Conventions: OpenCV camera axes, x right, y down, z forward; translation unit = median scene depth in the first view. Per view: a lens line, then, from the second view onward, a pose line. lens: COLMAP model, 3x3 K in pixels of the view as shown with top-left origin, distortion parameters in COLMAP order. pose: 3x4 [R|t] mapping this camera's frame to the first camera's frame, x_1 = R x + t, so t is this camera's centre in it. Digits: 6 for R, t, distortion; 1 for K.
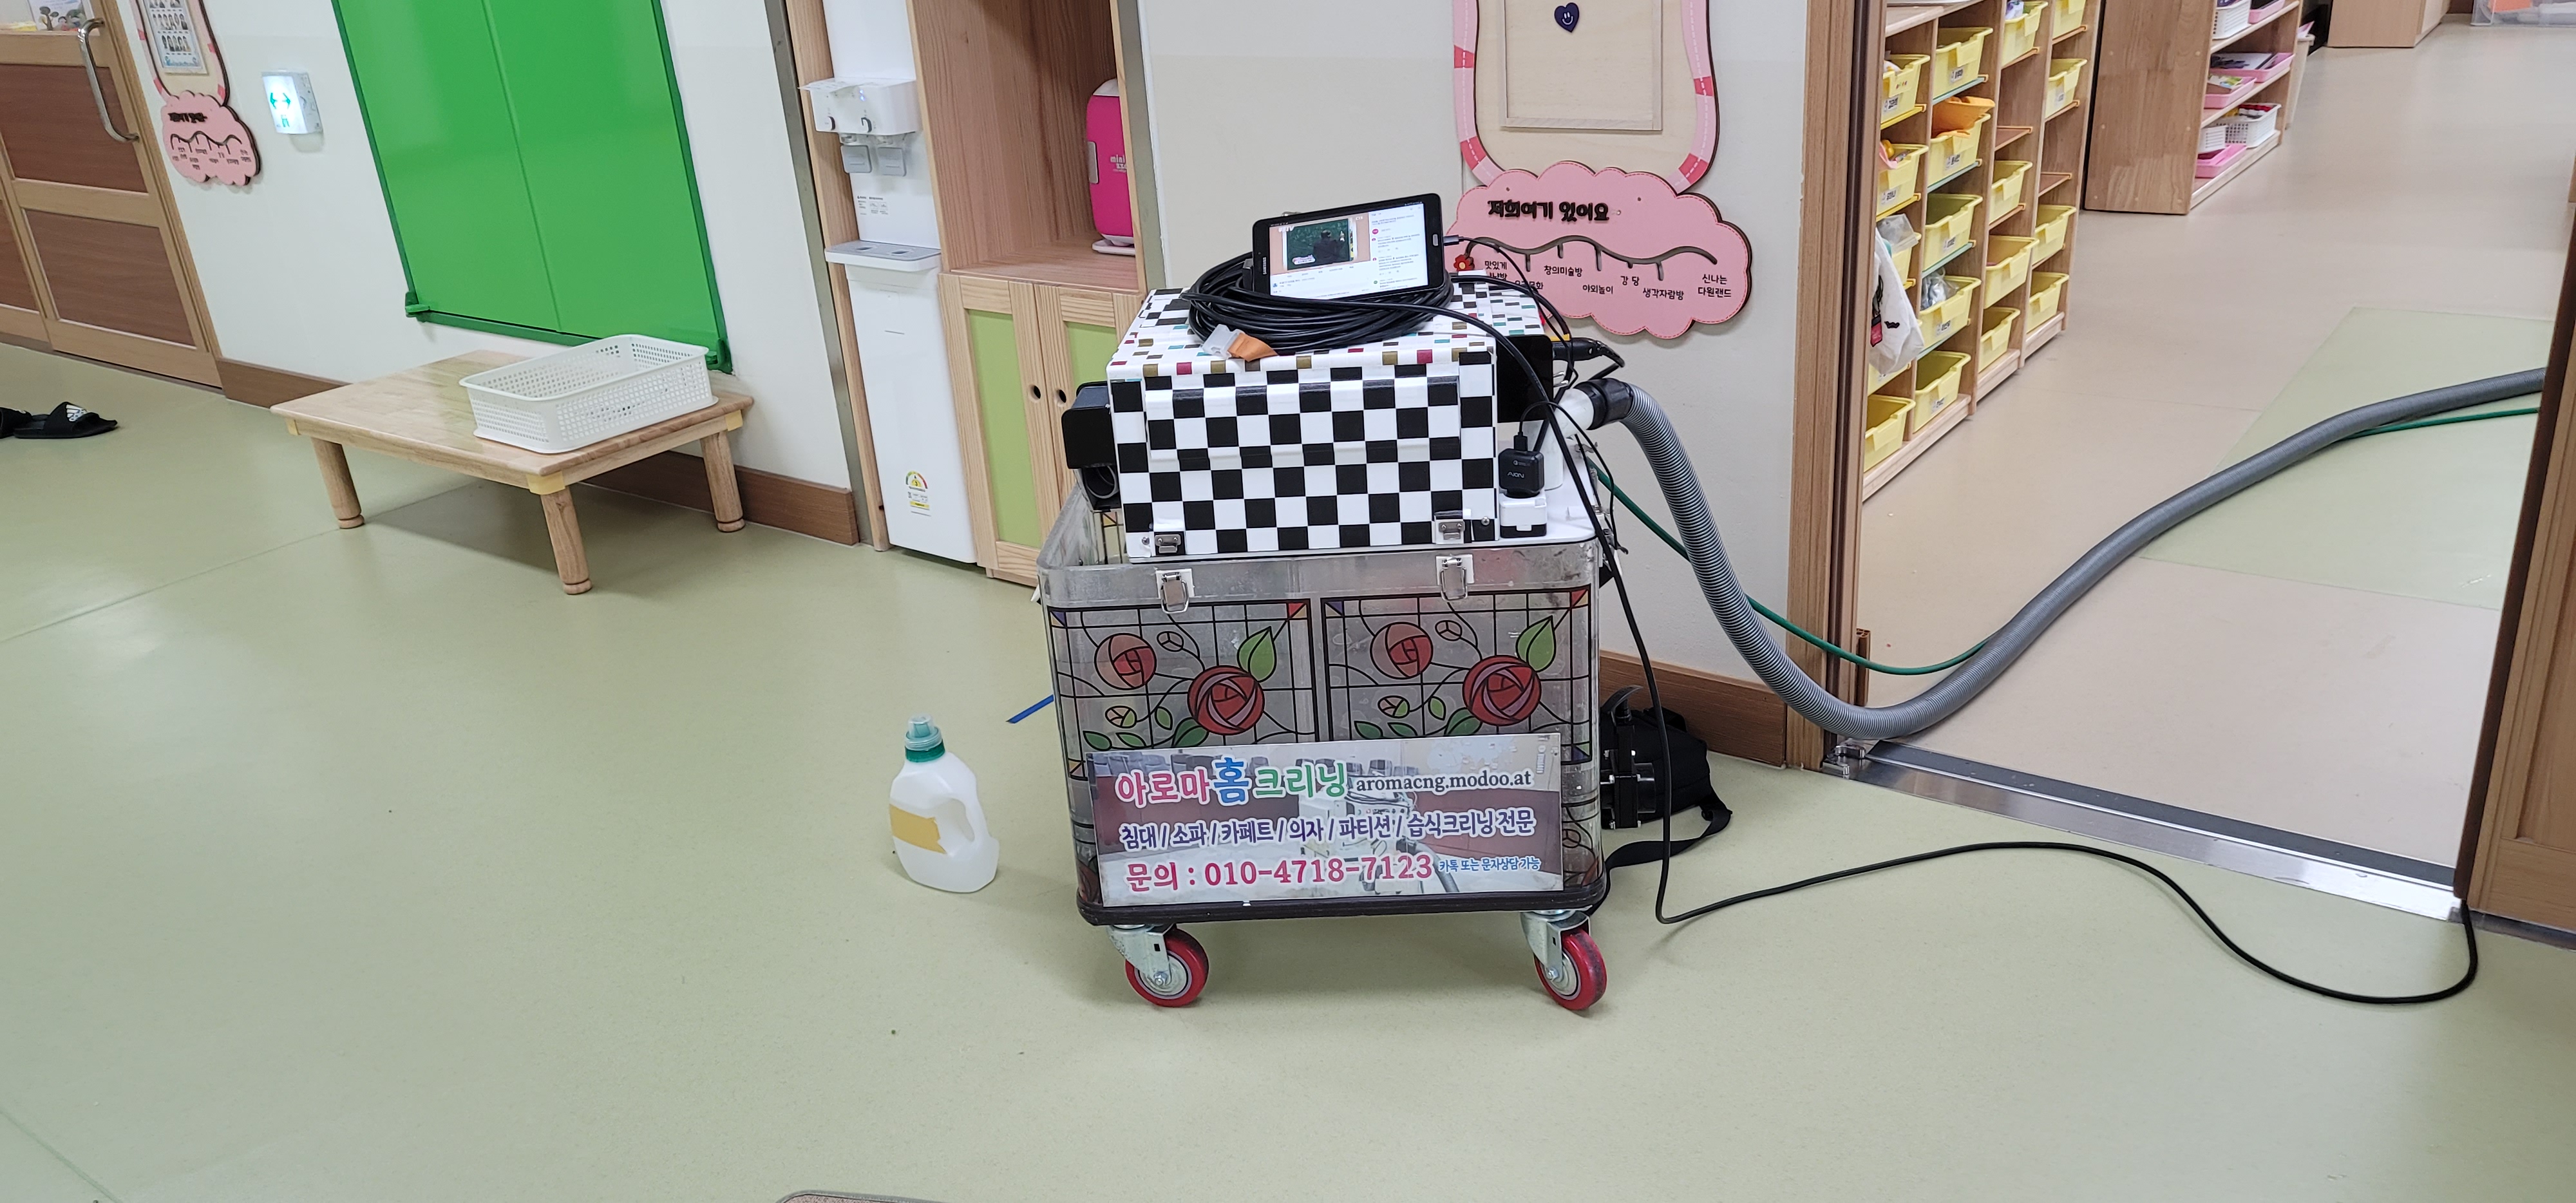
lens RADIAL K [[1868.8, 0, 1284.6], [0, 1868.8, 601.6], [0, 0, 1]] dist [0.060007, -0.018085]
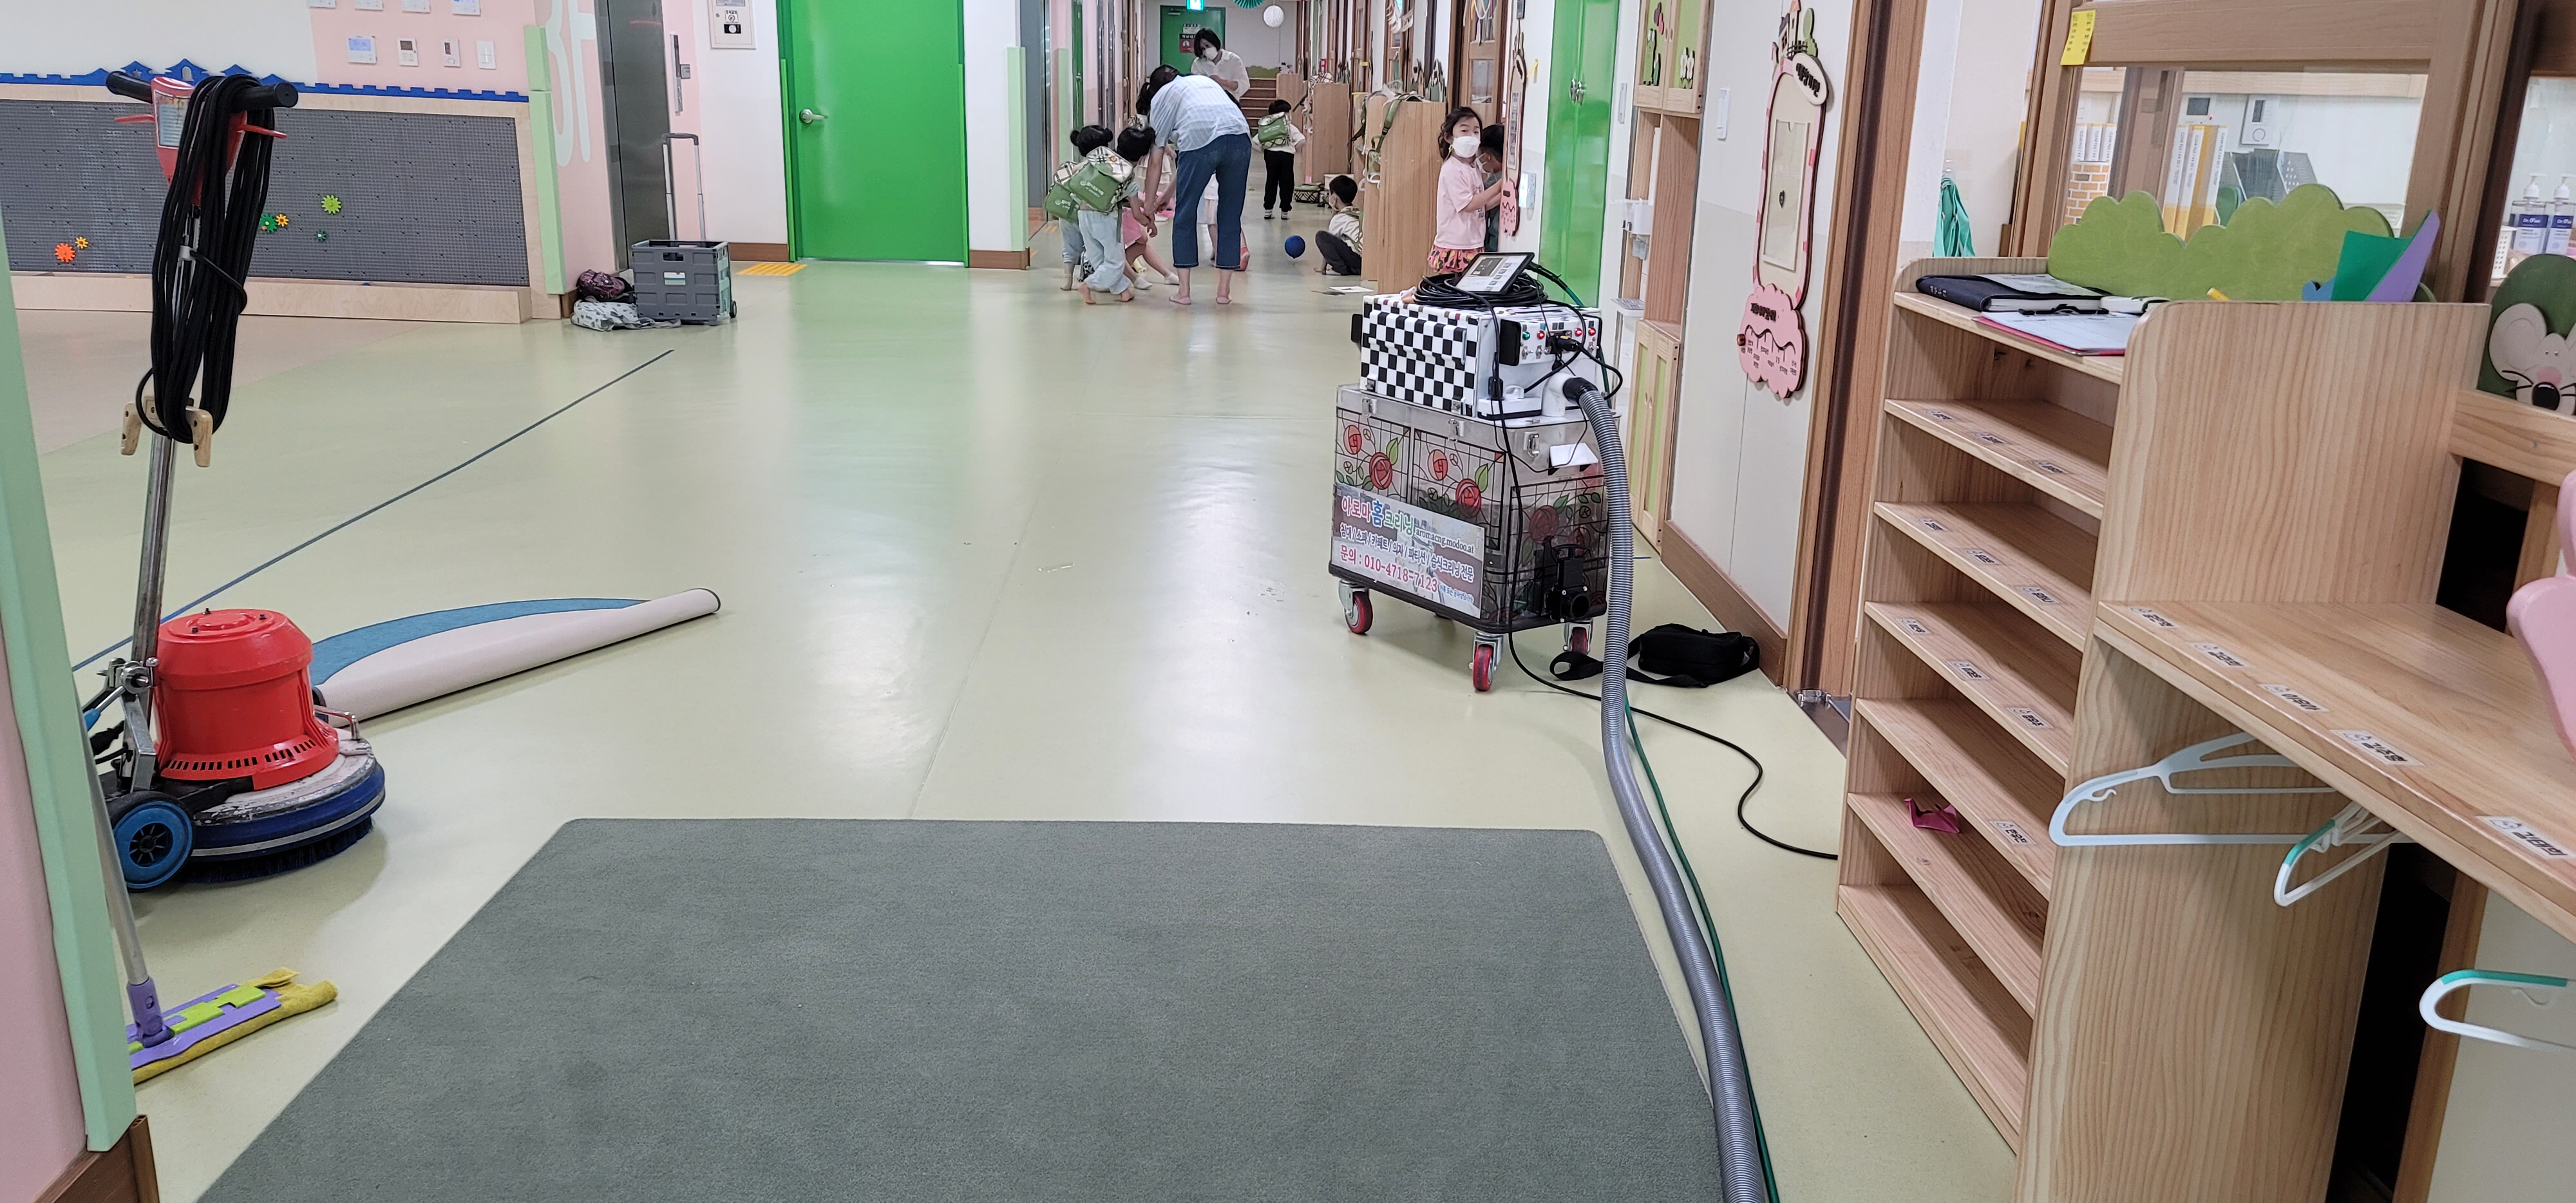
lens RADIAL K [[1868.8, 0, 1290.7], [0, 1868.8, 591.7], [0, 0, 1]] dist [0.060007, -0.018085]
pose [[0.622599, 0.299503, -0.722959, 1.492299], [-0.365191, 0.928292, 0.070071, 0.071349], [0.692103, 0.220392, 0.687329, -0.466207]]
